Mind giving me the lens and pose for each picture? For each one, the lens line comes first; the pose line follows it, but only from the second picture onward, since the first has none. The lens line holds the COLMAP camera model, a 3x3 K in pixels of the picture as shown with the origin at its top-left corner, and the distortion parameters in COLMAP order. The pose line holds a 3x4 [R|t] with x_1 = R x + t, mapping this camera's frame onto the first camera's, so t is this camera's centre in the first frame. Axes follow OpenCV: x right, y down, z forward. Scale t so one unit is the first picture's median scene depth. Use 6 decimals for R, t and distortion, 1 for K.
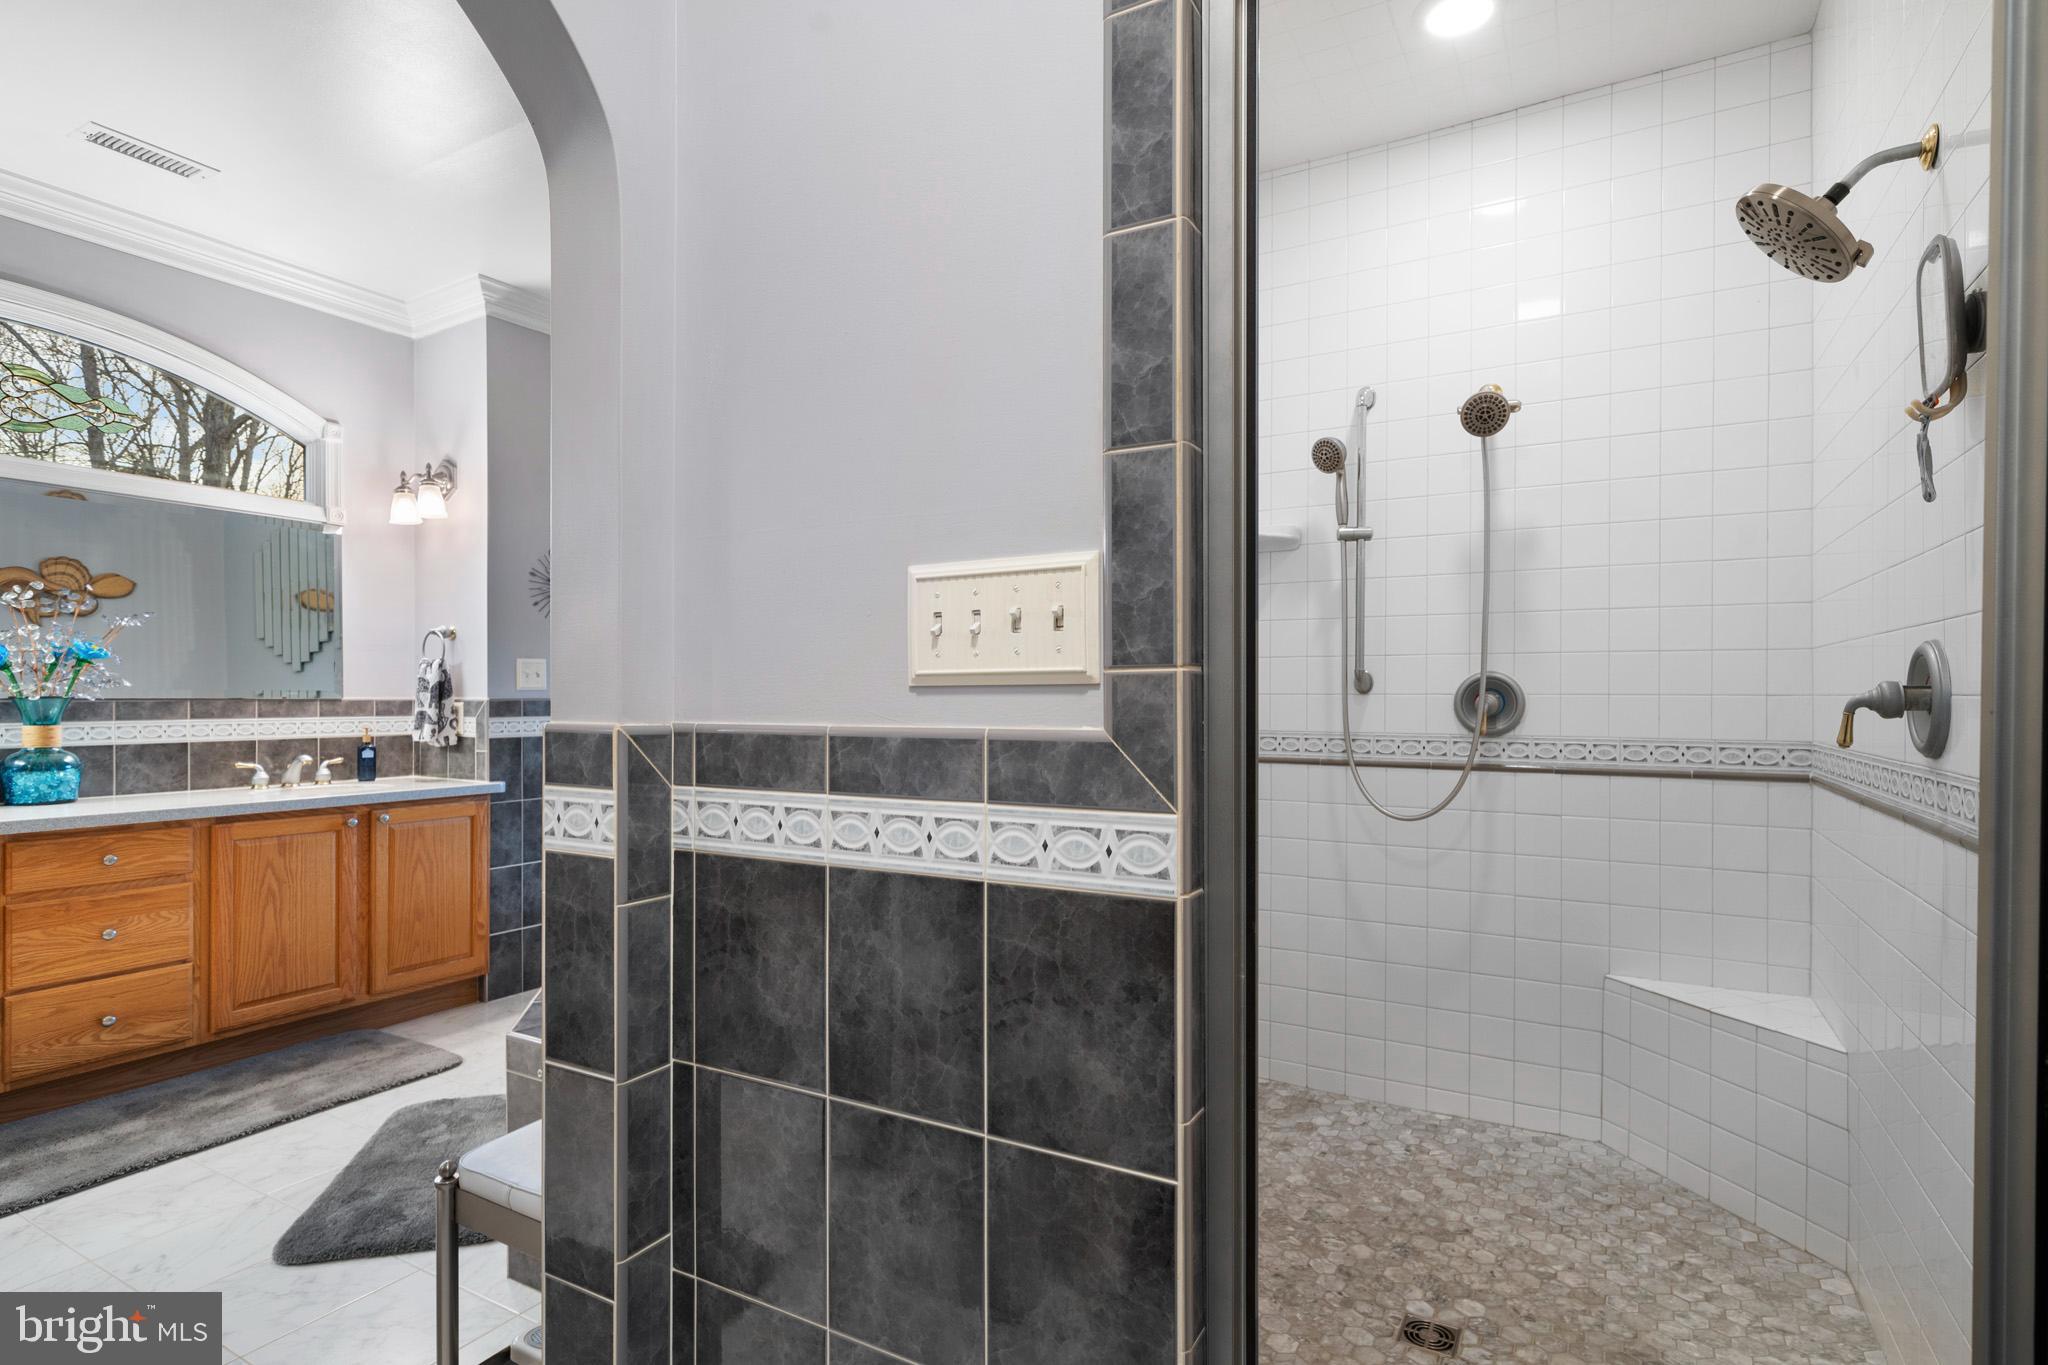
lens RADIAL K [[1028.0, 0, 1019.1], [0, 1028.0, 695.9], [0, 0, 1]] dist [0.005518, -0.001348]
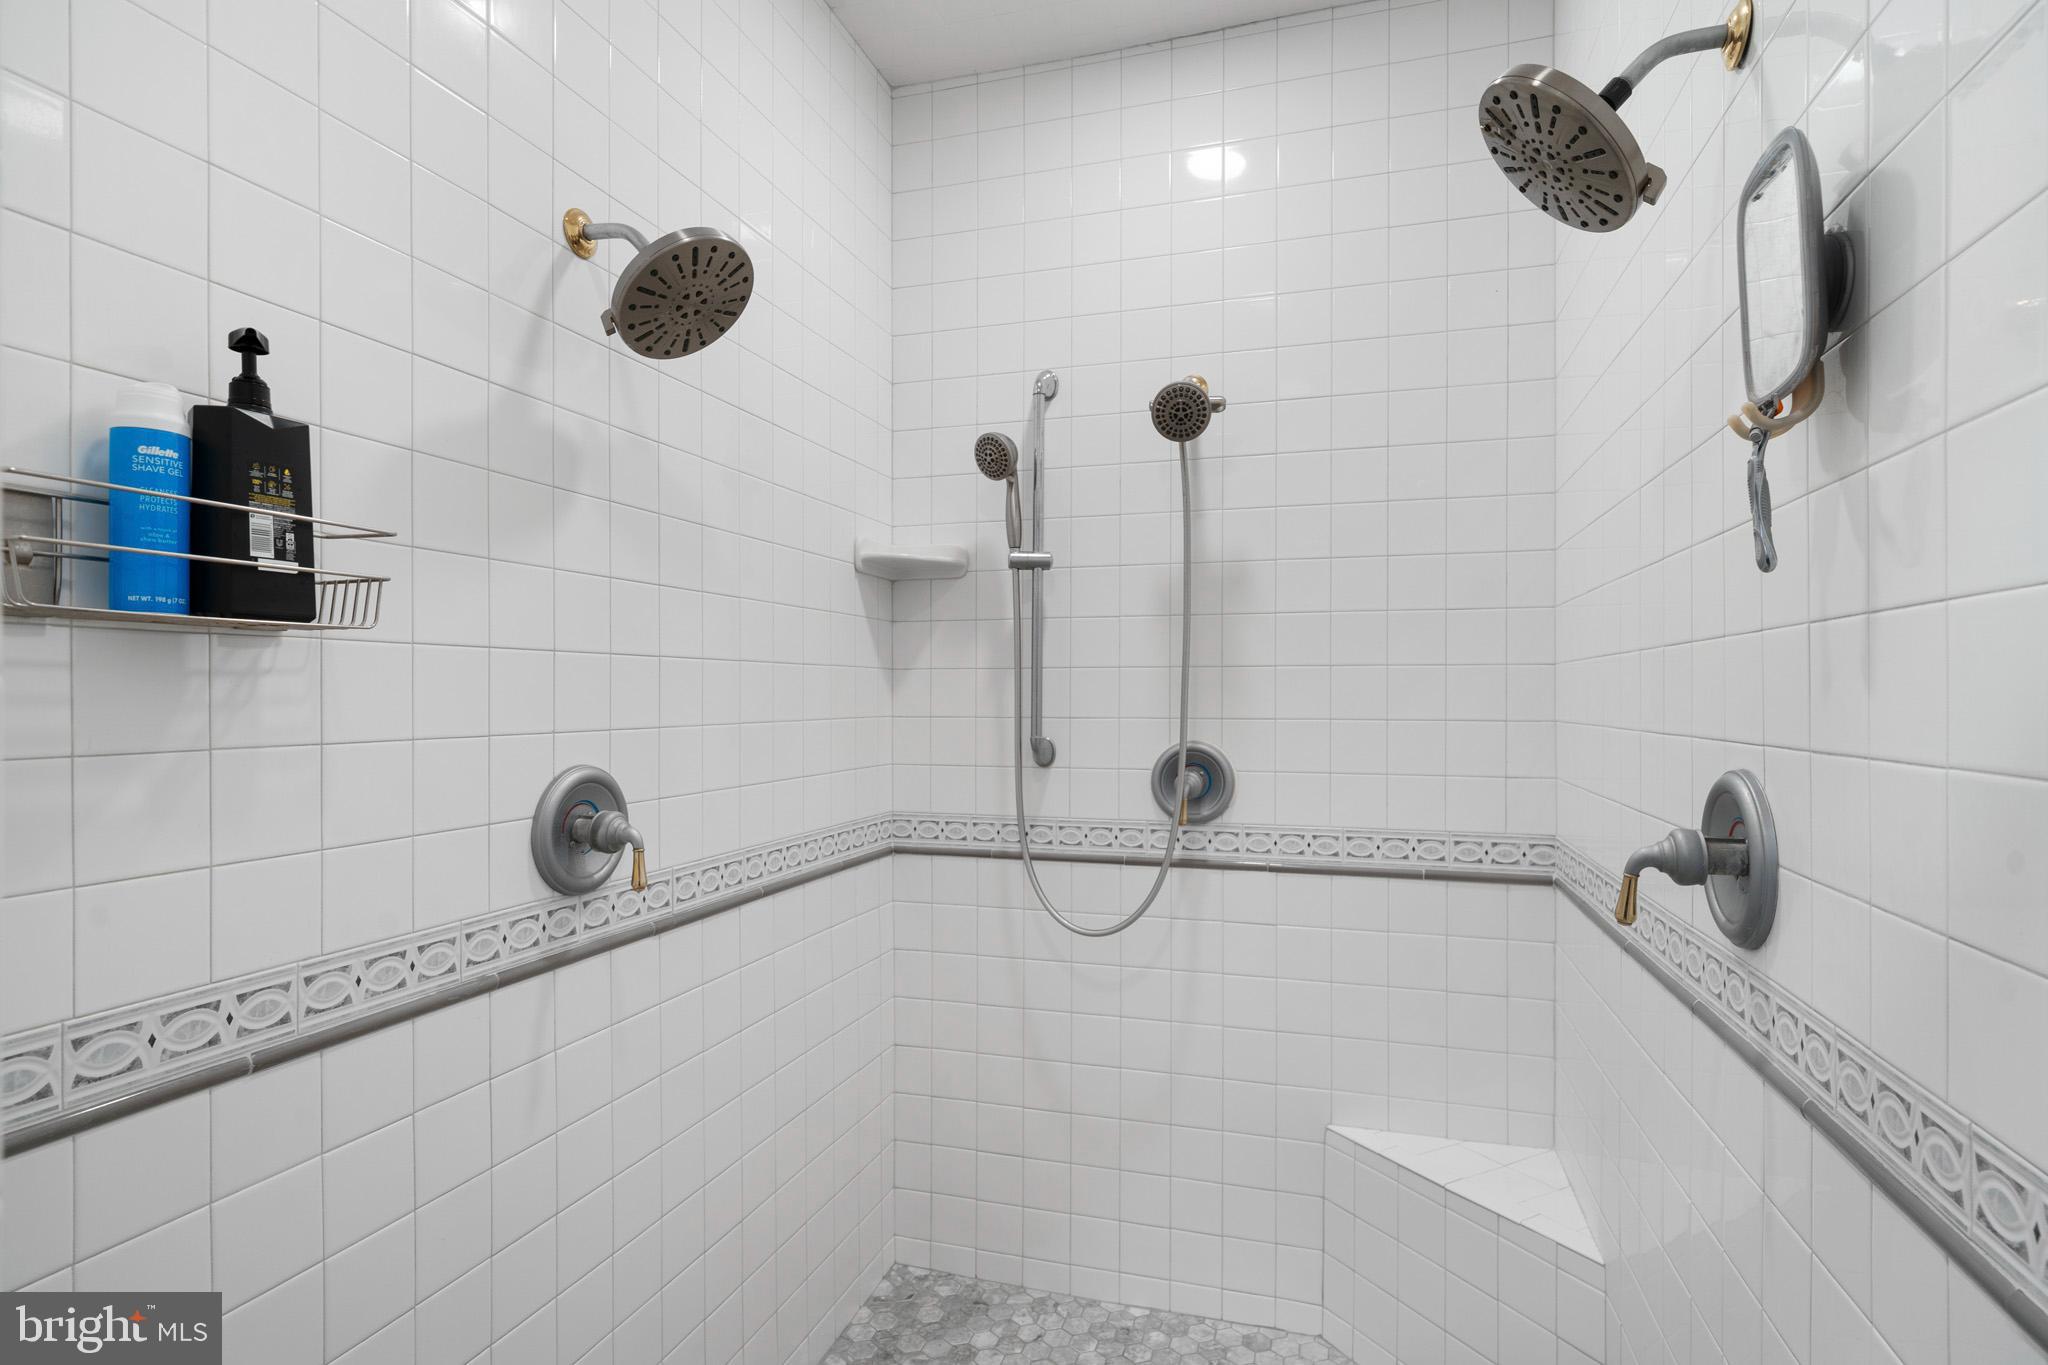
lens RADIAL K [[1028.0, 0, 1028.0], [0, 1028.0, 687.7], [0, 0, 1]] dist [0.005518, -0.001348]
pose [[0.978122, 0.000543, 0.208030, 0.169252], [0.000384, 0.999990, -0.004413, -0.060569], [-0.208030, 0.004396, 0.978113, 0.255840]]
